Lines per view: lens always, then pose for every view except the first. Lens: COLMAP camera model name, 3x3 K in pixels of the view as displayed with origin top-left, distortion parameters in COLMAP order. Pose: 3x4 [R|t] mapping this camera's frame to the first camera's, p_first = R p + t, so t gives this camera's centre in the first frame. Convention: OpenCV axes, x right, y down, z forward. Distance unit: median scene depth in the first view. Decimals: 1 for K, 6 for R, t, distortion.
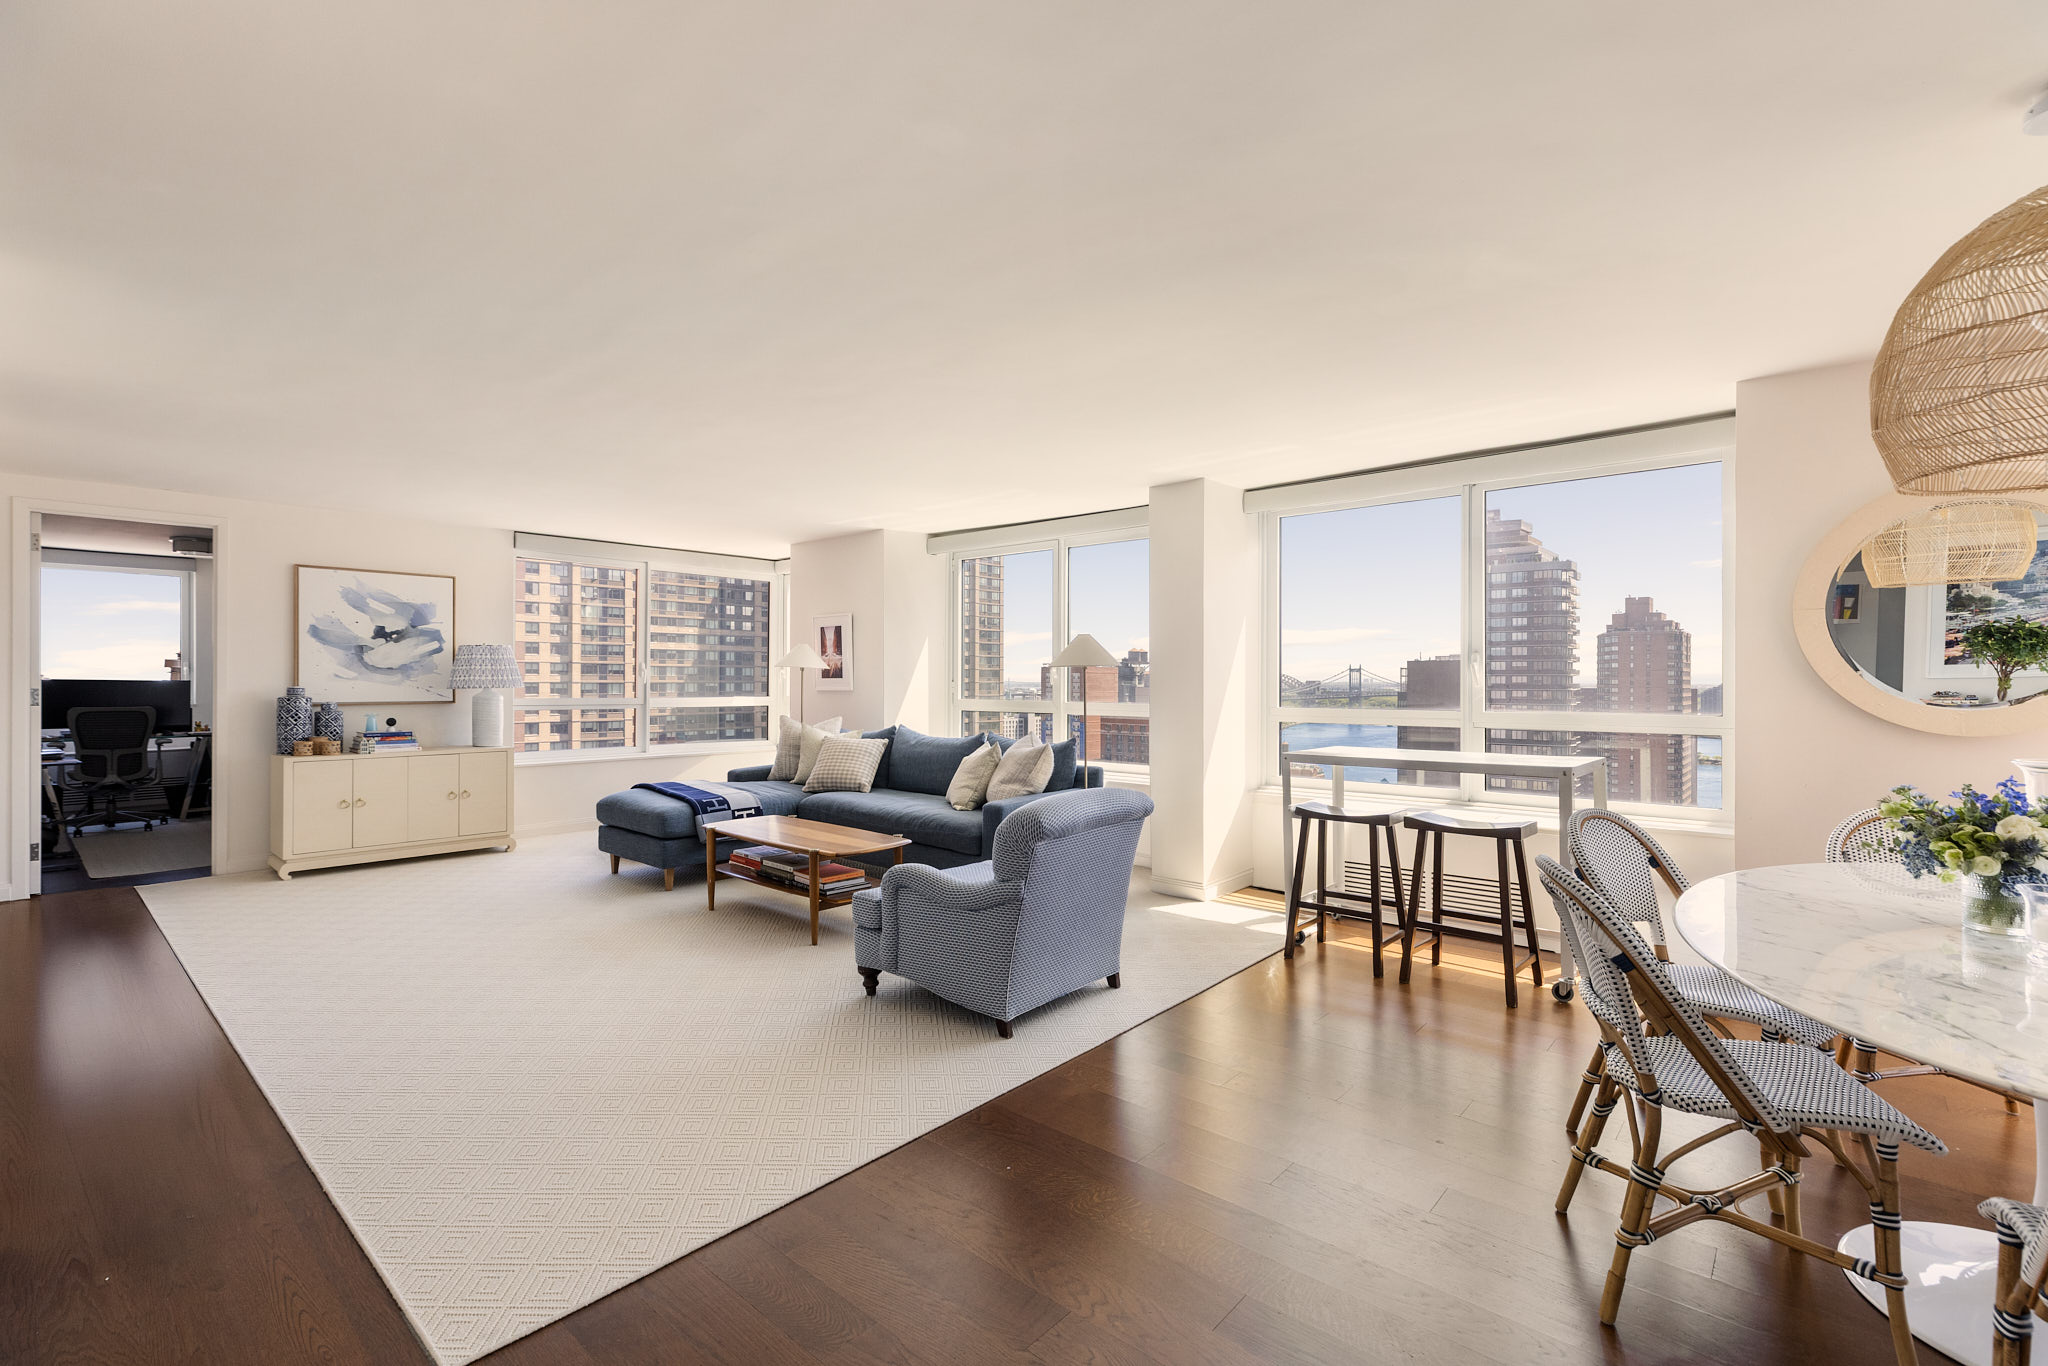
lens RADIAL K [[920.5, 0, 1027.8], [0, 920.5, 670.5], [0, 0, 1]] dist [0.003206, -0.000352]
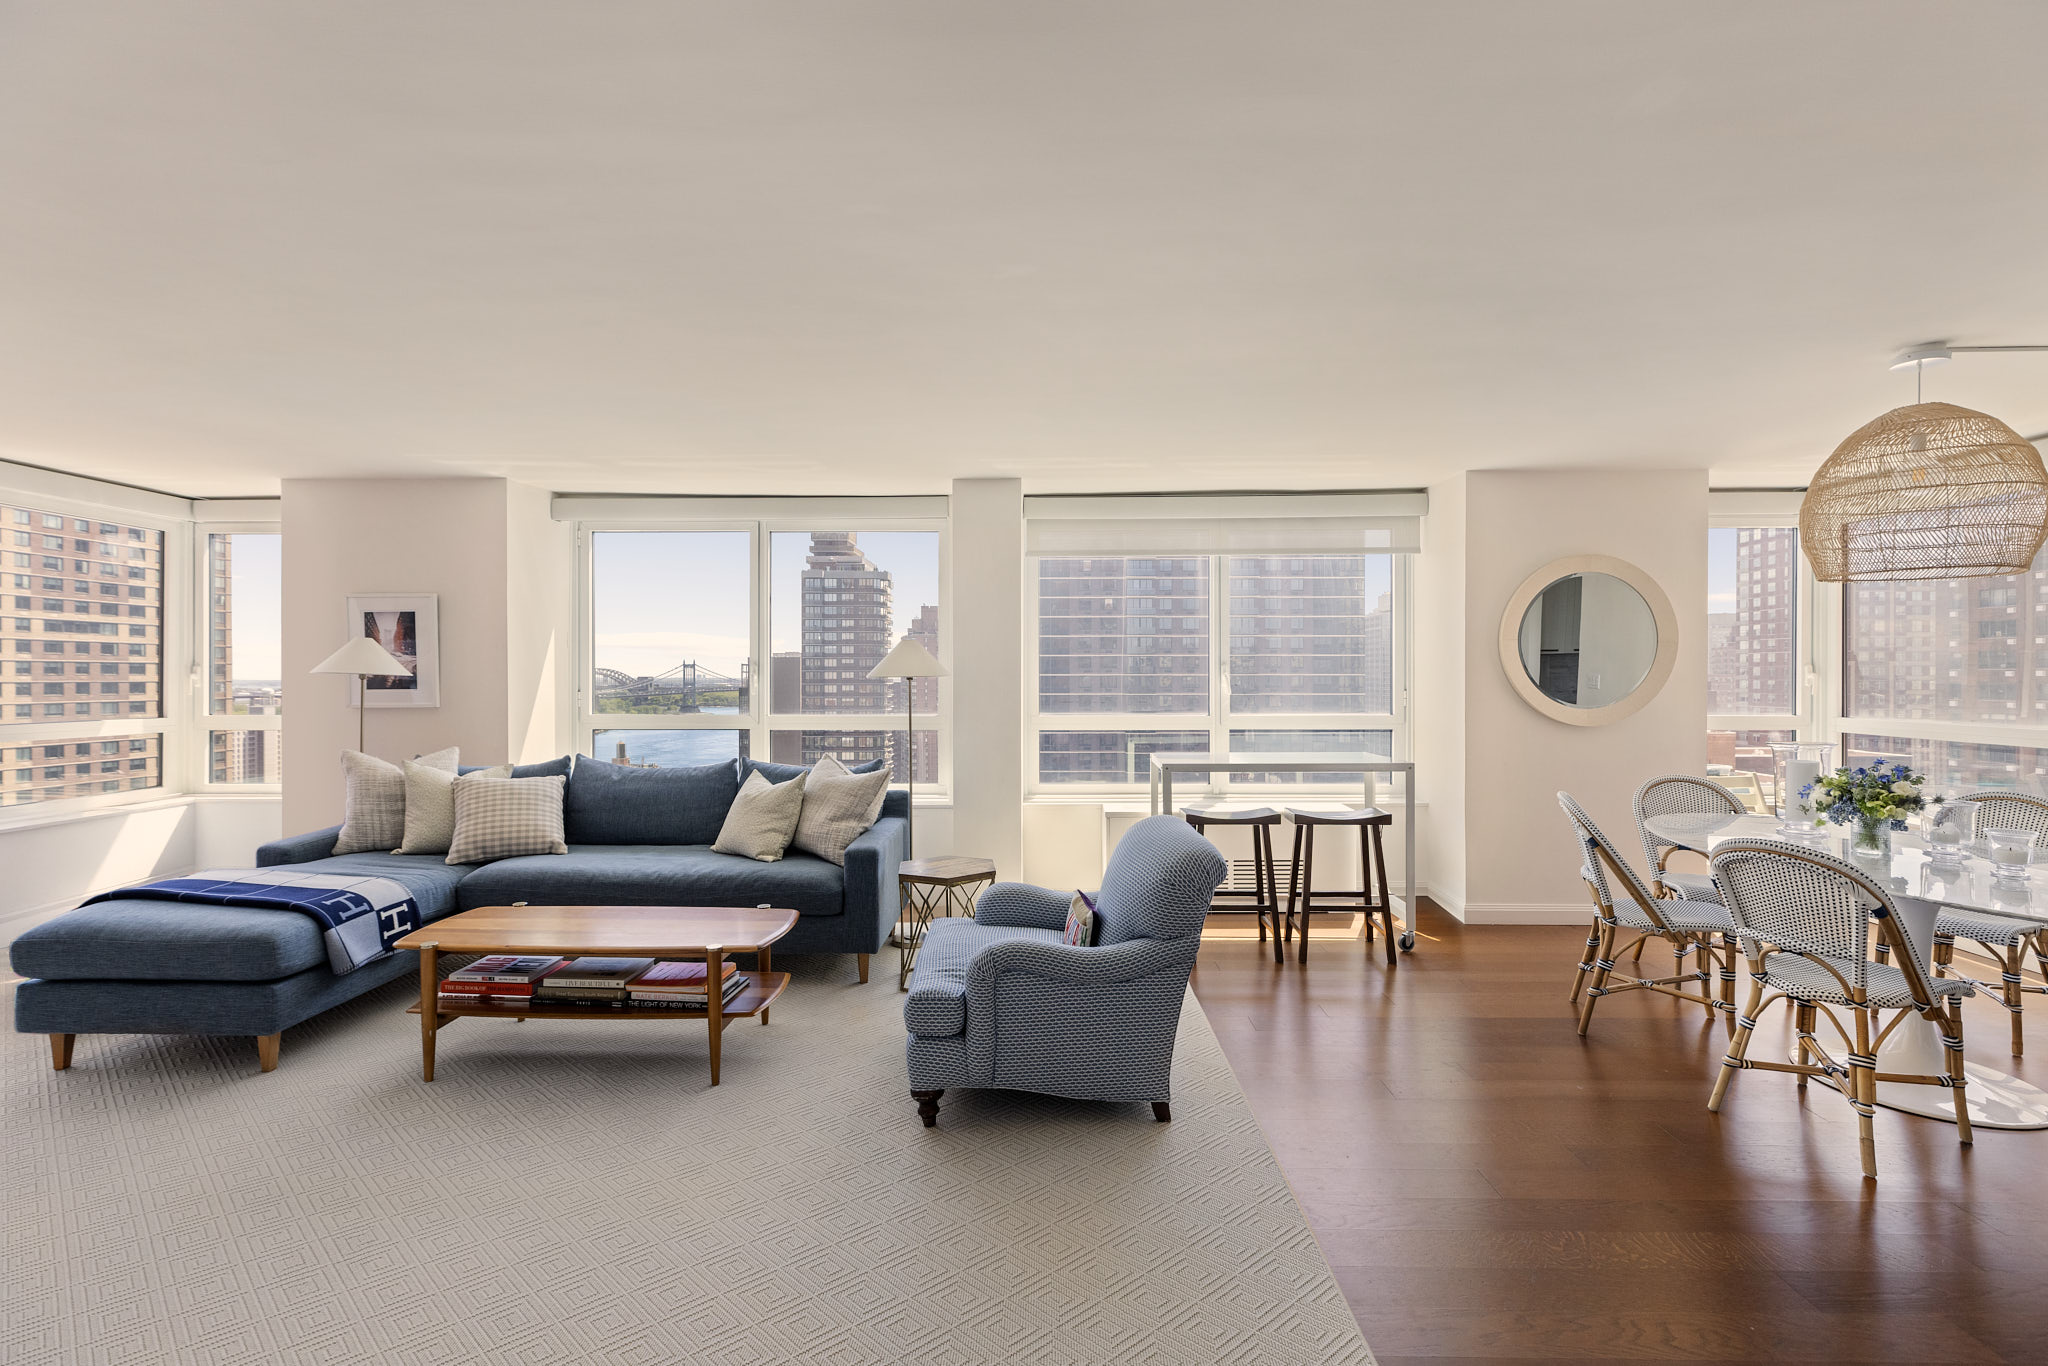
lens RADIAL K [[920.5, 0, 1005.1], [0, 920.5, 677.5], [0, 0, 1]] dist [0.003206, -0.000352]
pose [[0.761258, -0.004302, 0.648434, -0.413551], [-0.004420, 0.999920, 0.011822, -0.013755], [-0.648434, -0.011866, 0.761179, 0.270250]]
